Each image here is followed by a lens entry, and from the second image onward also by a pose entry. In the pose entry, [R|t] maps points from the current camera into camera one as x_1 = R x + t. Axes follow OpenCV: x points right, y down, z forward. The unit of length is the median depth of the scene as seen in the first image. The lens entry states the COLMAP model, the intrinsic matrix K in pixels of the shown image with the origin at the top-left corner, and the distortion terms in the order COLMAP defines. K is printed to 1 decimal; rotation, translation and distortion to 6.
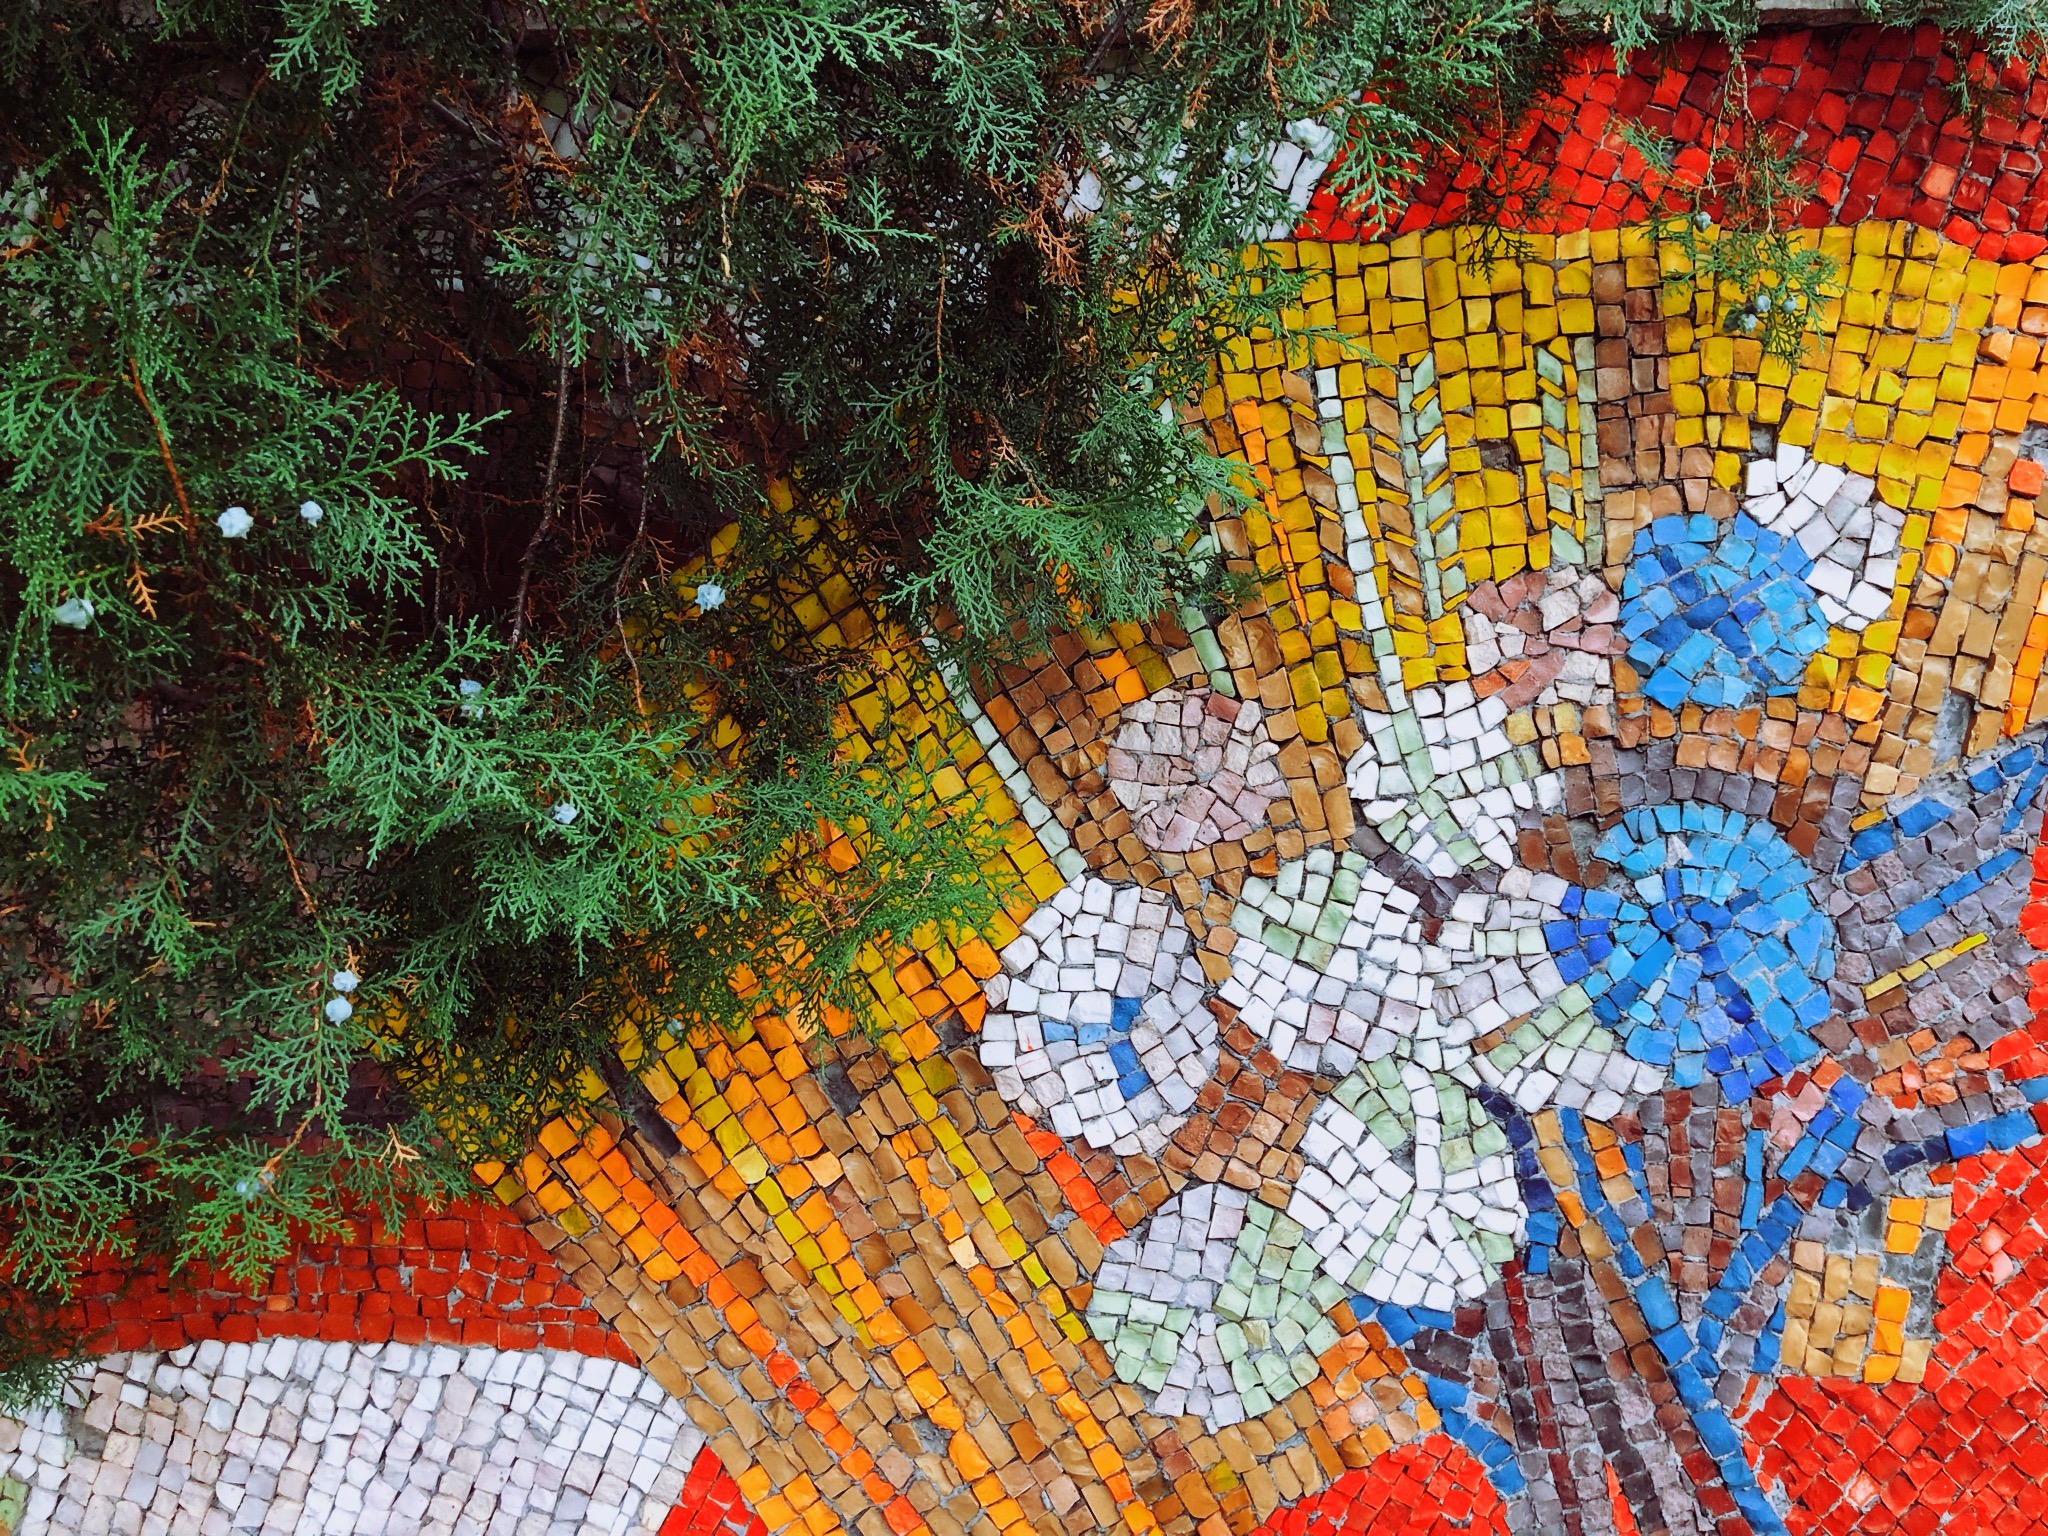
lens RADIAL K [[1693.2, 0, 976.1], [0, 1693.2, 758.5], [0, 0, 1]] dist [0.041572, -0.068112]
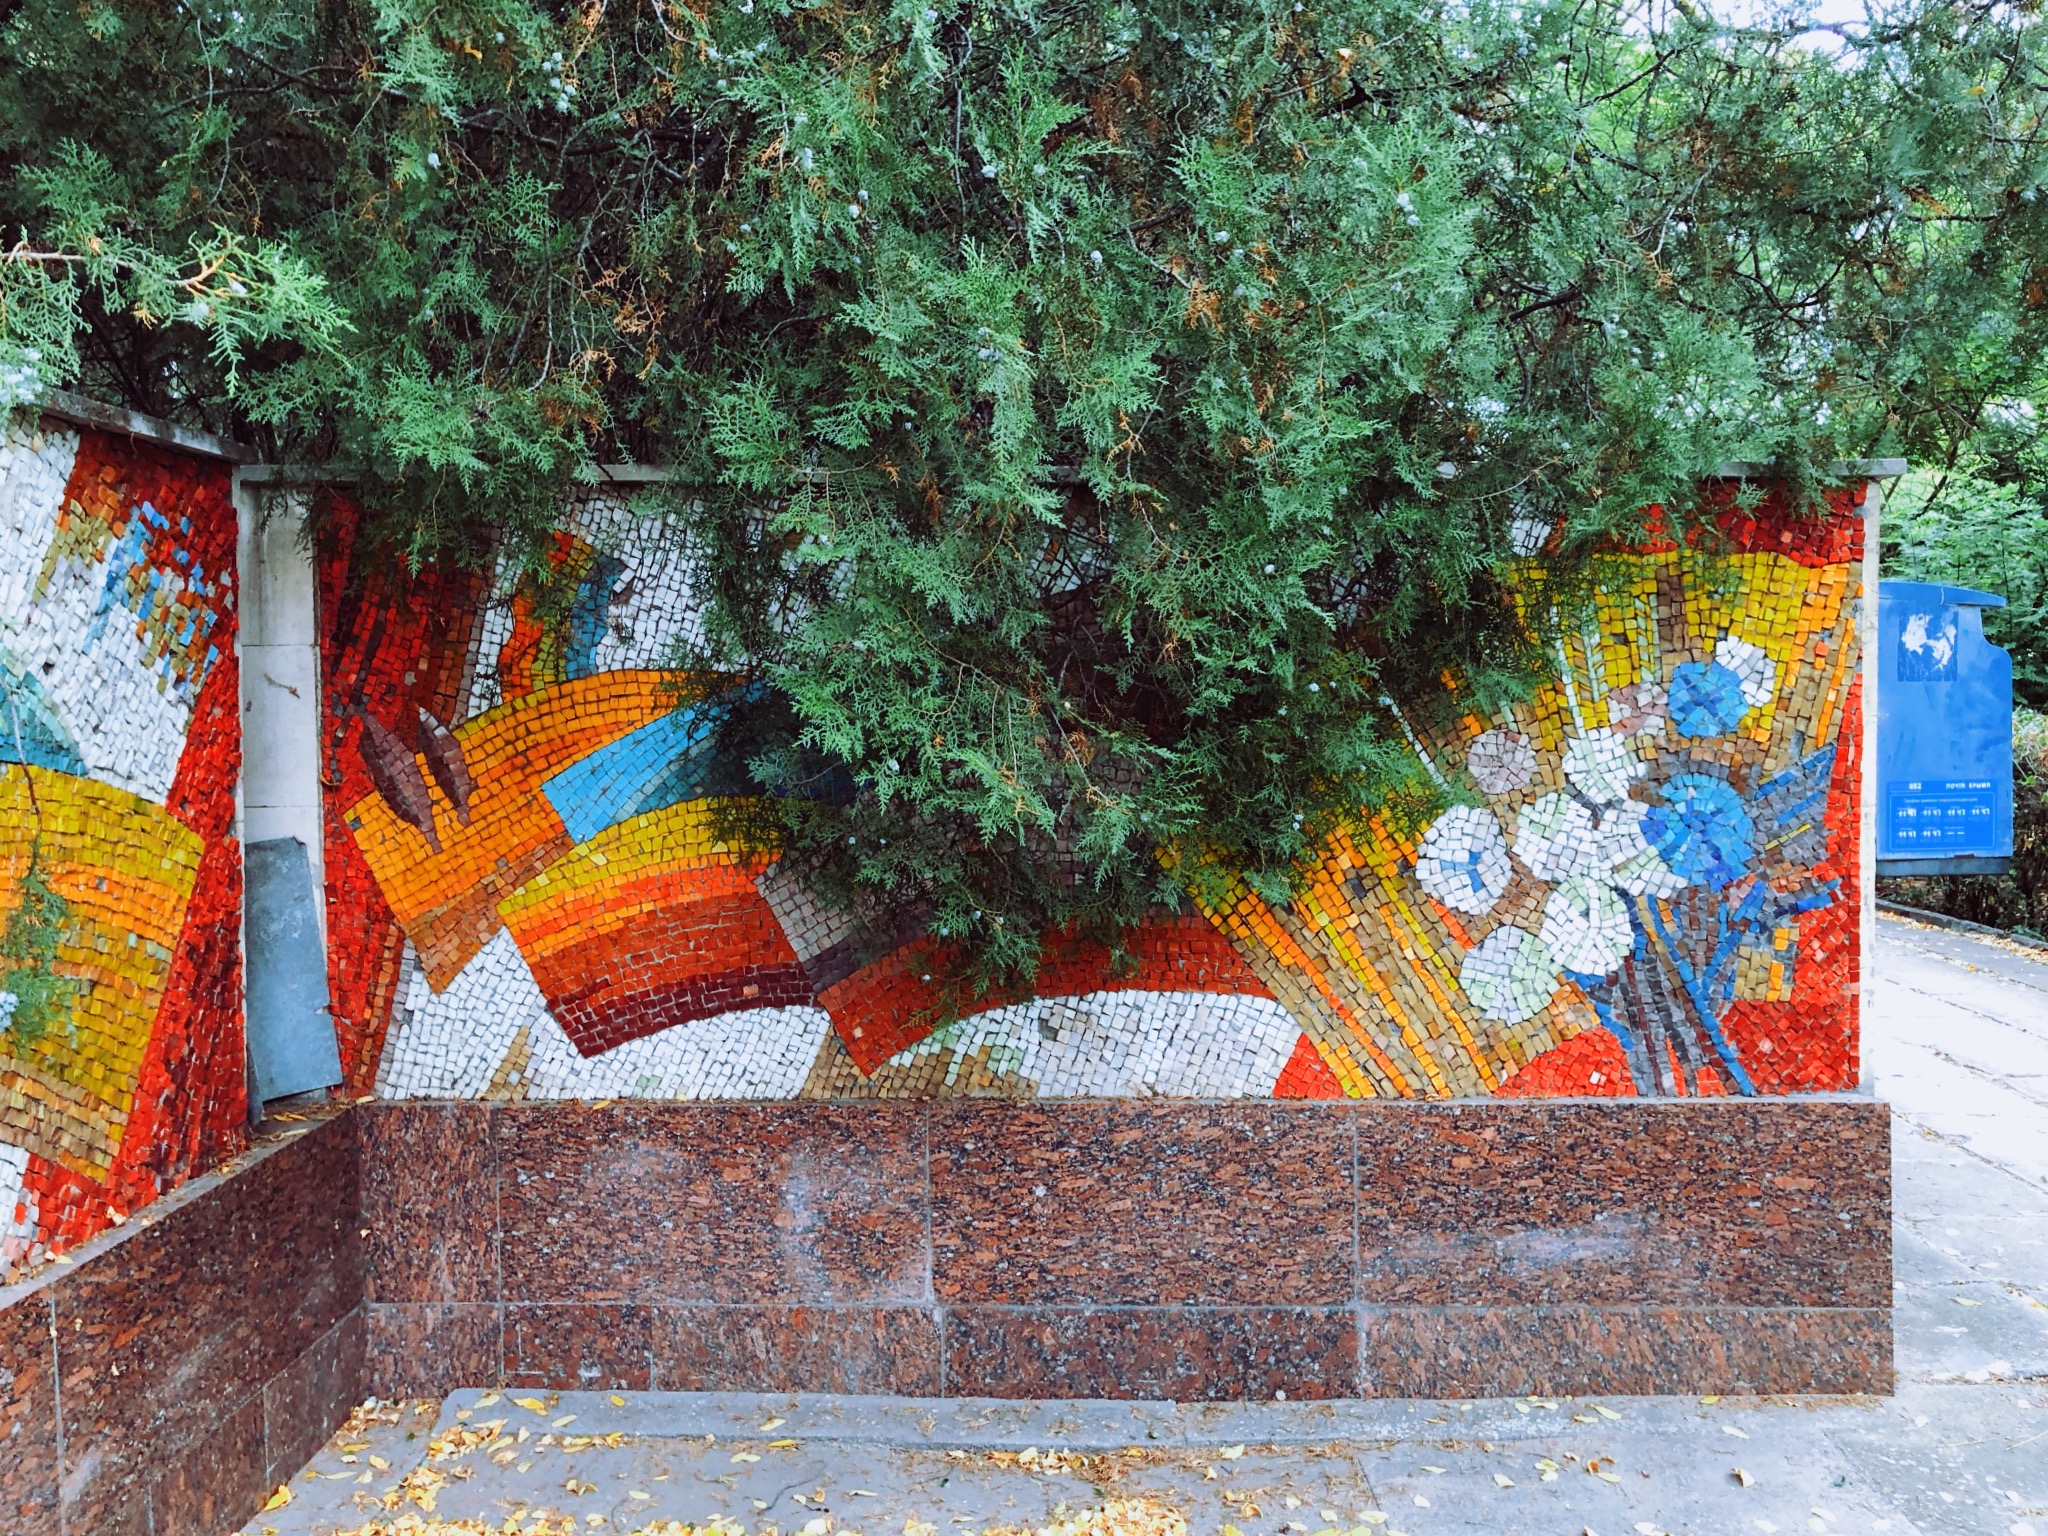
lens RADIAL K [[1693.2, 0, 993.0], [0, 1693.2, 725.0], [0, 0, 1]] dist [0.041572, -0.068112]
pose [[0.999938, 0.001904, 0.010984, -0.661601], [-0.001509, 0.999355, -0.035882, 0.045179], [-0.011045, 0.035863, 0.999296, -1.538411]]
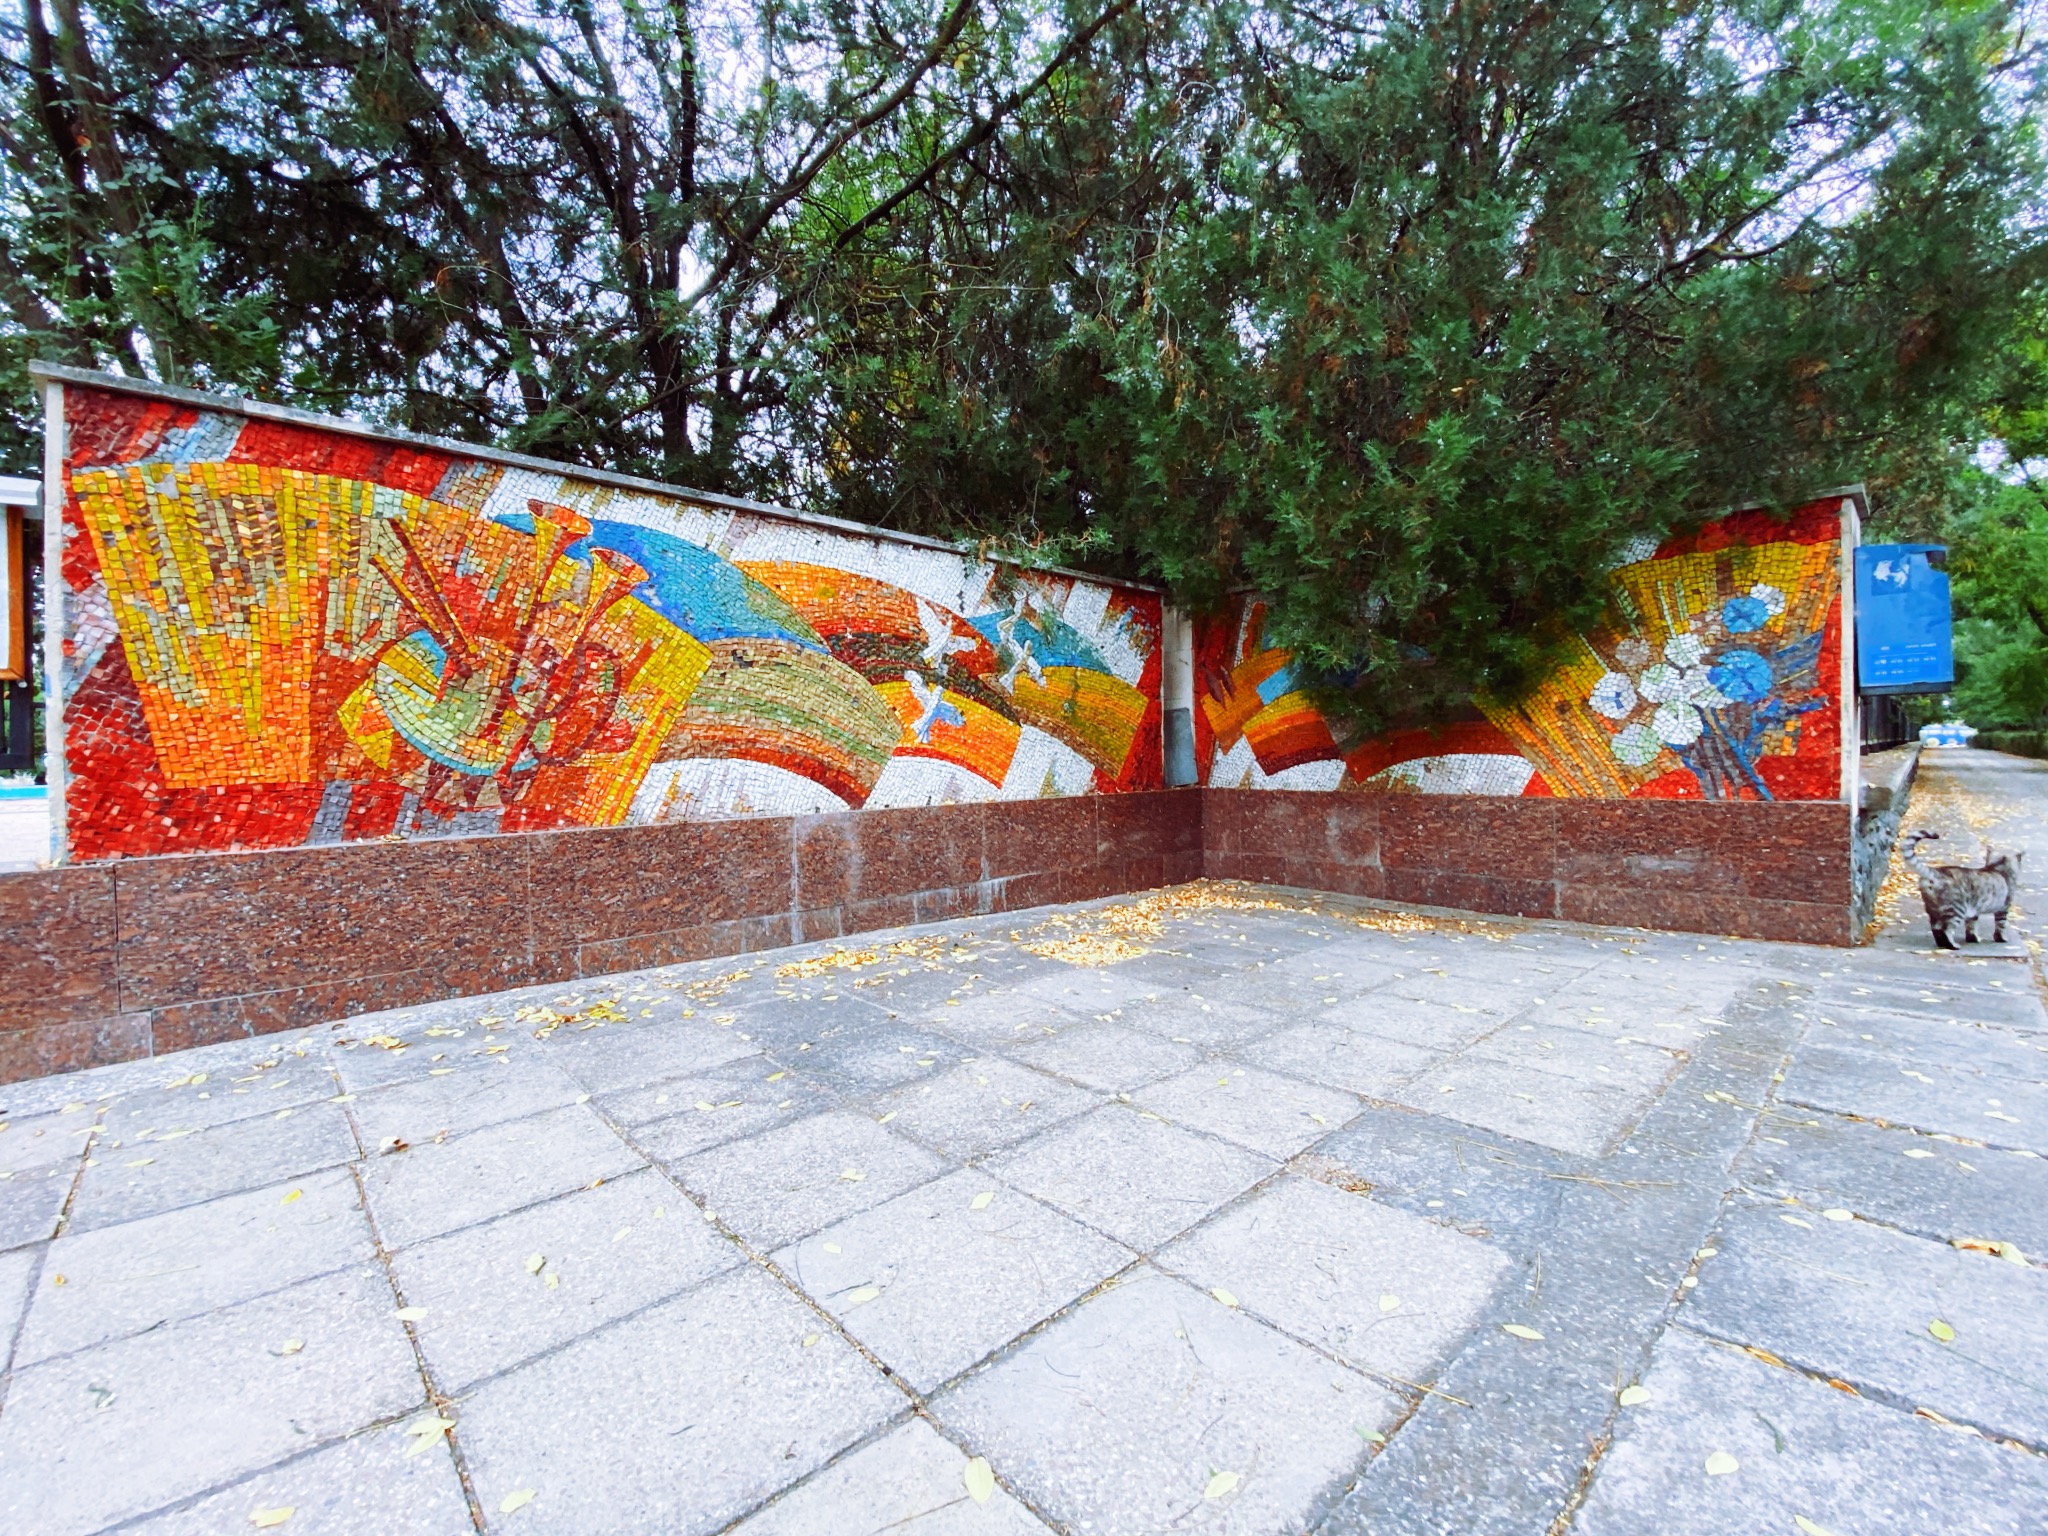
lens RADIAL K [[840.2, 0, 1024.8], [0, 840.2, 767.0], [0, 0, 1]] dist [0.004880, -0.012067]
pose [[0.719443, 0.011871, -0.694450, 0.634213], [-0.032214, 0.999348, -0.016290, 0.515382], [0.693804, 0.034090, 0.719357, -2.509909]]
